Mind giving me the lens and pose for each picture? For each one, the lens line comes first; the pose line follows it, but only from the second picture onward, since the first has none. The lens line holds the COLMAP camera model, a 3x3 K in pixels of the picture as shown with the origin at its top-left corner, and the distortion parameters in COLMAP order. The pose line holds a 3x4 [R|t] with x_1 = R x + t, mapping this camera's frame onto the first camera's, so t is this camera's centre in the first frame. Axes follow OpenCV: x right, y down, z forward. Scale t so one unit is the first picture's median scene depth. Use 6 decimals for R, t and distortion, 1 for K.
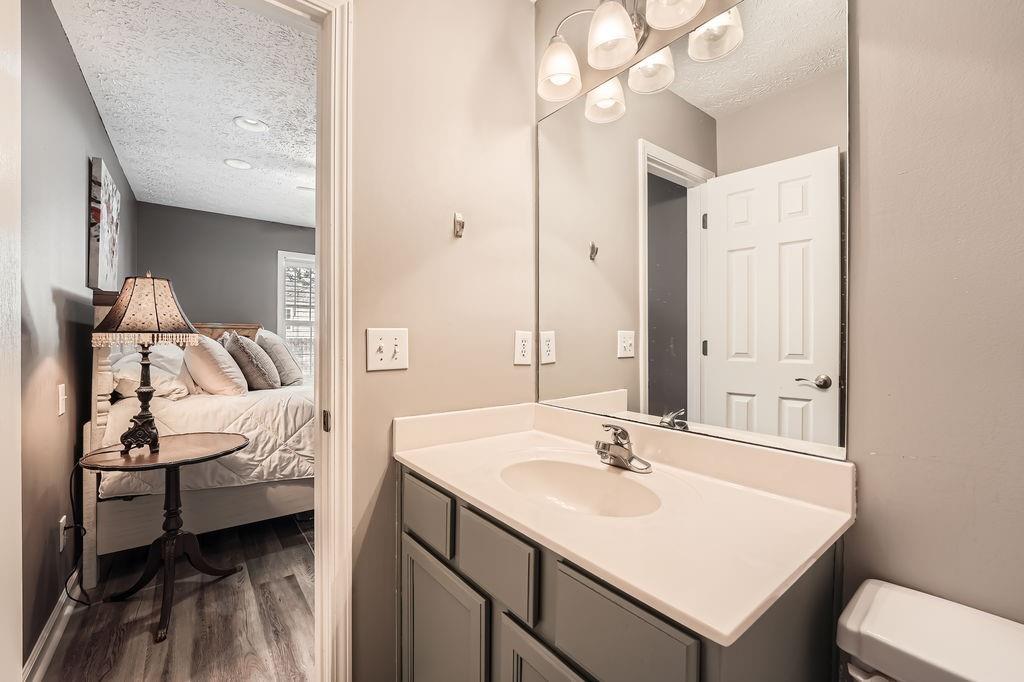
lens RADIAL K [[417.3, 0, 507.0], [0, 417.3, 341.4], [0, 0, 1]] dist [-0.010907, -0.000016]
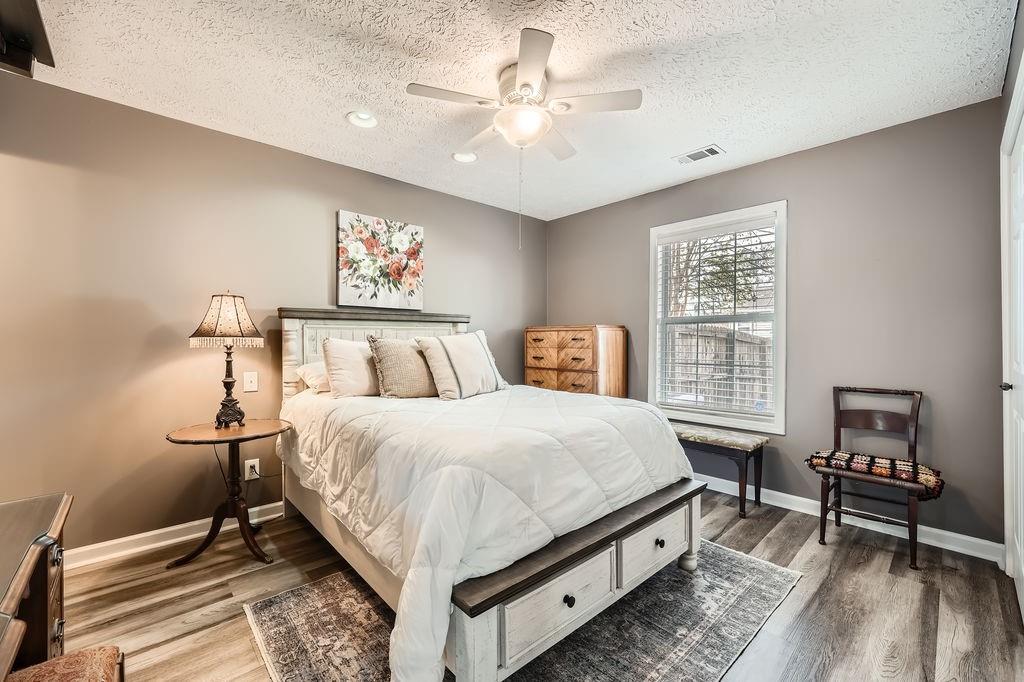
lens RADIAL K [[417.3, 0, 507.0], [0, 417.3, 341.4], [0, 0, 1]] dist [-0.010907, -0.000016]
pose [[0.094945, 0.000946, -0.995482, 0.467779], [-0.006432, 0.999979, 0.000336, -0.012159], [0.995462, 0.006371, 0.094949, 1.535383]]
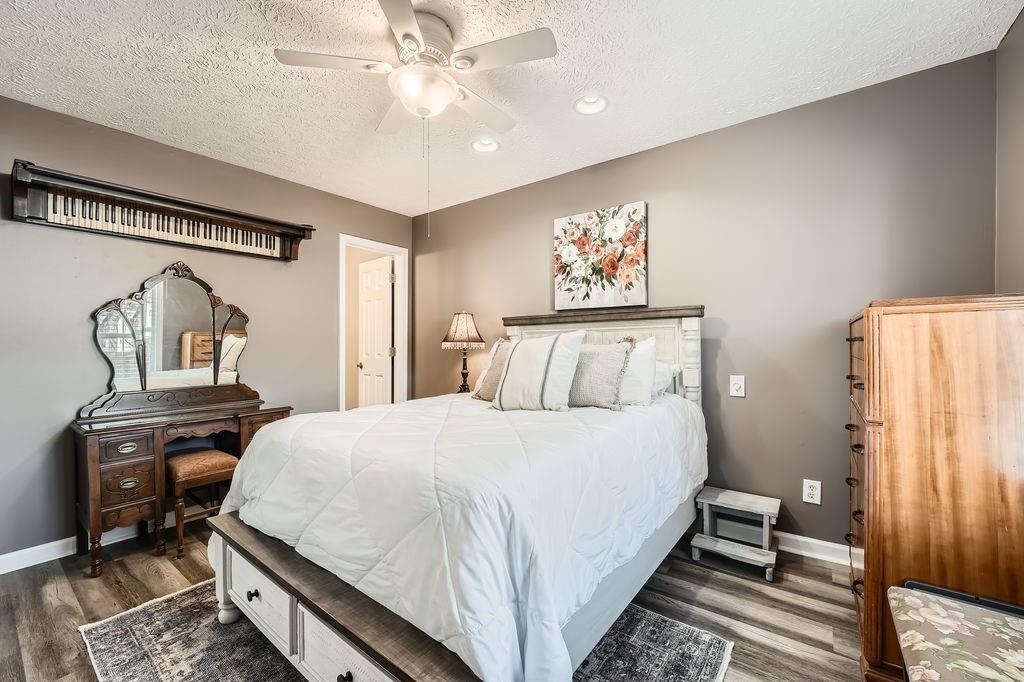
lens RADIAL K [[417.3, 0, 507.0], [0, 417.3, 341.4], [0, 0, 1]] dist [-0.010907, -0.000016]
pose [[-0.965791, 0.000885, -0.259320, -0.489636], [0.001143, 0.999999, -0.000845, -0.019007], [0.259319, -0.001113, -0.965791, 2.548597]]
